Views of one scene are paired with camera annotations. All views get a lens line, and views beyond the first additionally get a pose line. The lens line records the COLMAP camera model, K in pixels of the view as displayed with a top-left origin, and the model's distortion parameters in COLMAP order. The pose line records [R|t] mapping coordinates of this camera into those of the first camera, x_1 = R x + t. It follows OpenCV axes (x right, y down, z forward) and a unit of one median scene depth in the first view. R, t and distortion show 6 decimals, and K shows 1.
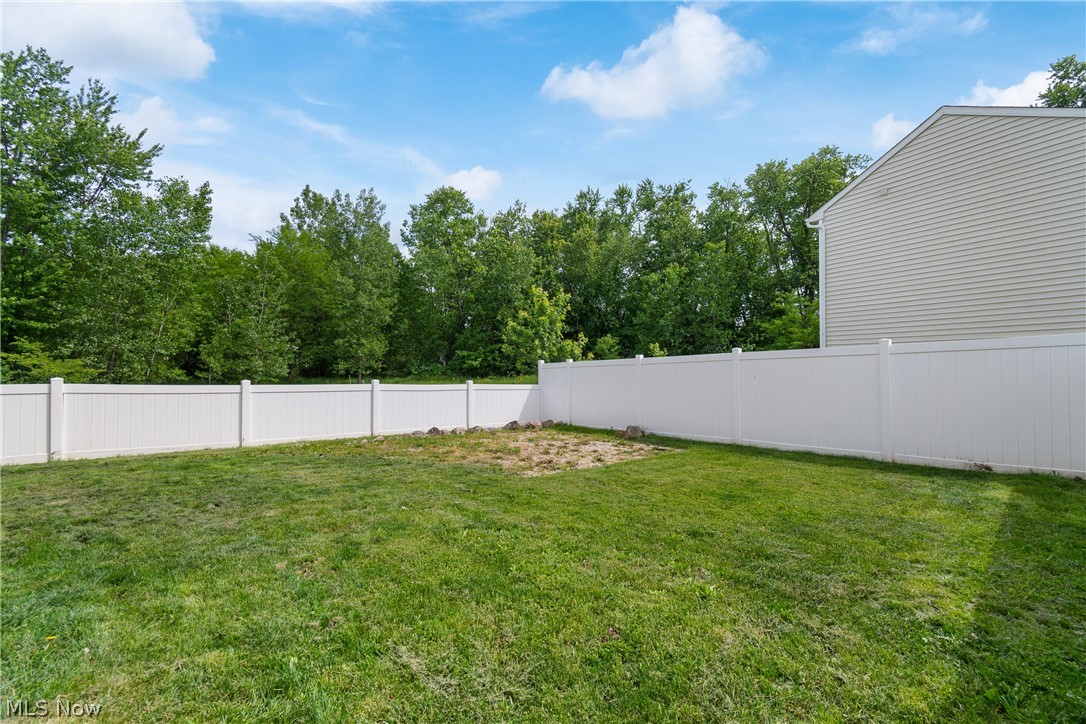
lens RADIAL K [[480.6, 0, 550.3], [0, 480.6, 363.7], [0, 0, 1]] dist [-0.000548, -0.000087]
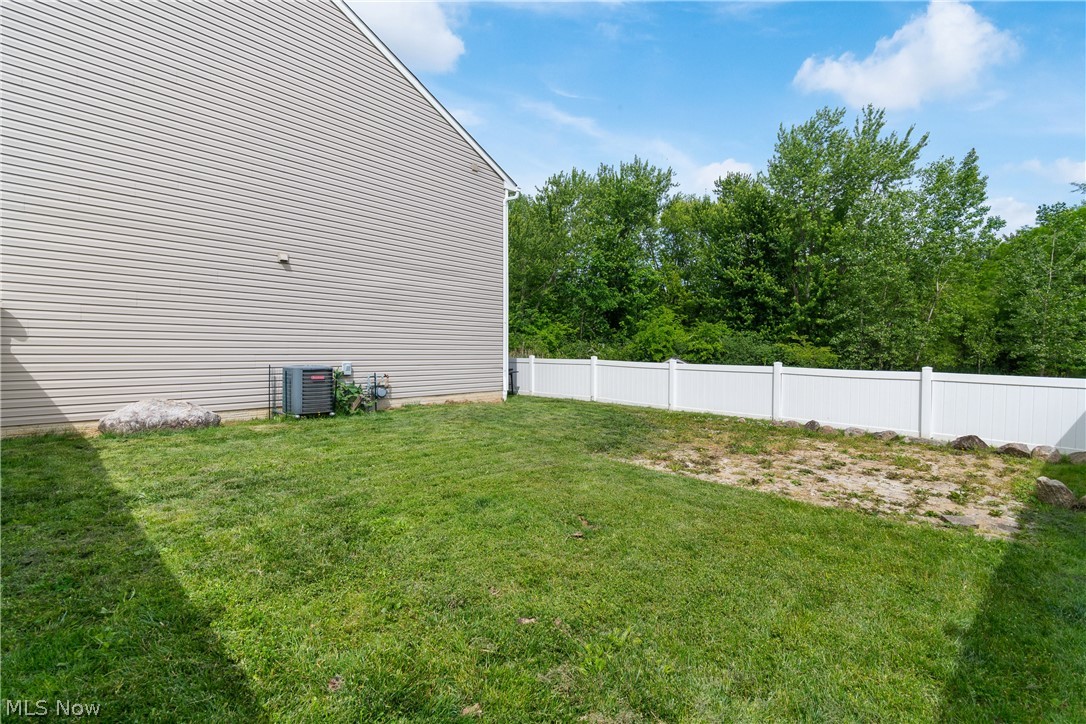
lens RADIAL K [[480.6, 0, 550.3], [0, 480.6, 363.7], [0, 0, 1]] dist [-0.000548, -0.000087]
pose [[0.049497, 0.010370, -0.998720, 0.170716], [0.008401, 0.999906, 0.010798, 0.009055], [0.998739, -0.008924, 0.049406, 0.175519]]
